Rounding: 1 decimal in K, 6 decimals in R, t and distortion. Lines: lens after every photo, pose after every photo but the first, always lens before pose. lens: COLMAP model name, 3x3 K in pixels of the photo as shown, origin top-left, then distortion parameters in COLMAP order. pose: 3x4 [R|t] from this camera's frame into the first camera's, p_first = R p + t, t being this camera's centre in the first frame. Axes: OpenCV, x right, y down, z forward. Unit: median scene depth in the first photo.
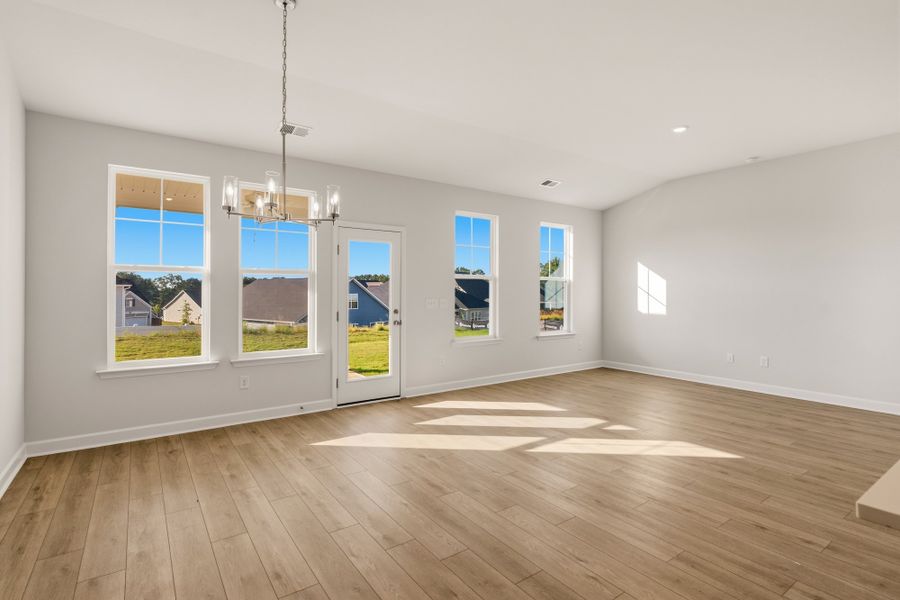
lens RADIAL K [[442.5, 0, 439.3], [0, 442.5, 295.7], [0, 0, 1]] dist [-0.011778, 0.000274]
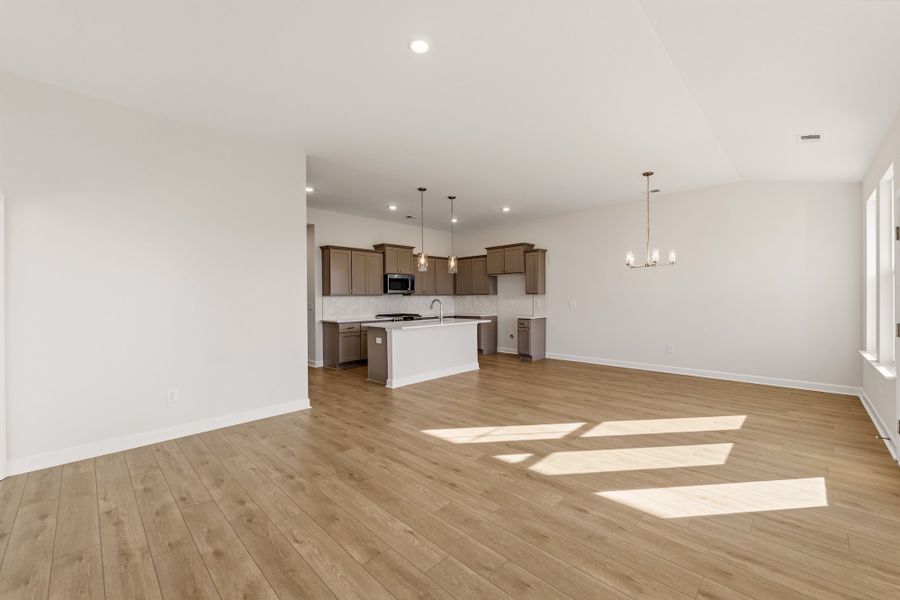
lens RADIAL K [[362.9, 0, 450.0], [0, 362.9, 300.0], [0, 0, 1]] dist [-0.001288, -0.000070]
pose [[-0.980950, 0.010129, -0.193996, 0.398740], [0.007169, 0.999847, 0.015951, -0.008755], [0.194128, 0.014257, -0.980873, 1.001988]]
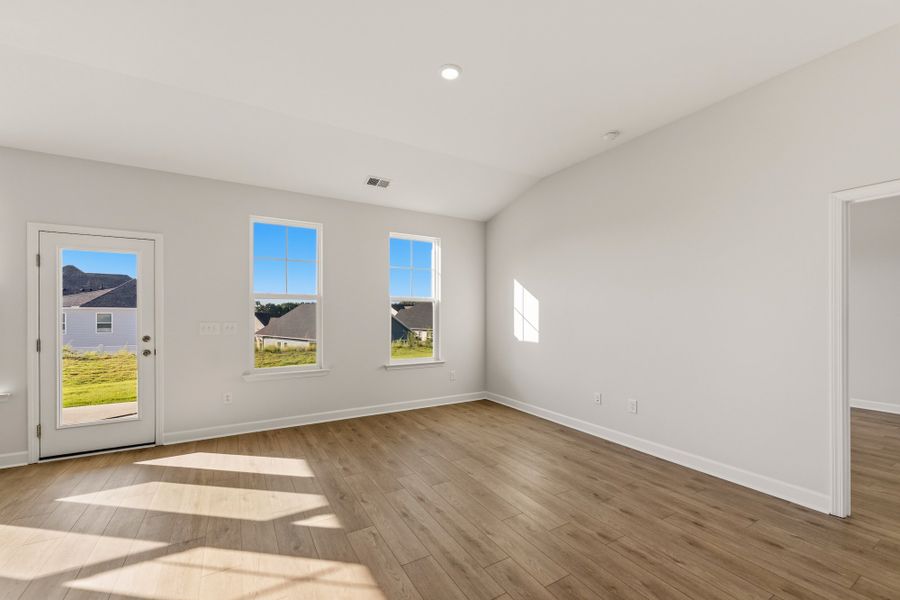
lens RADIAL K [[372.8, 0, 455.1], [0, 372.8, 318.3], [0, 0, 1]] dist [-0.001494, -0.000251]
pose [[0.998474, 0.001106, -0.055210, 0.382690], [-0.001048, 0.999999, 0.001084, -0.001427], [0.055211, -0.001025, 0.998474, 0.275809]]
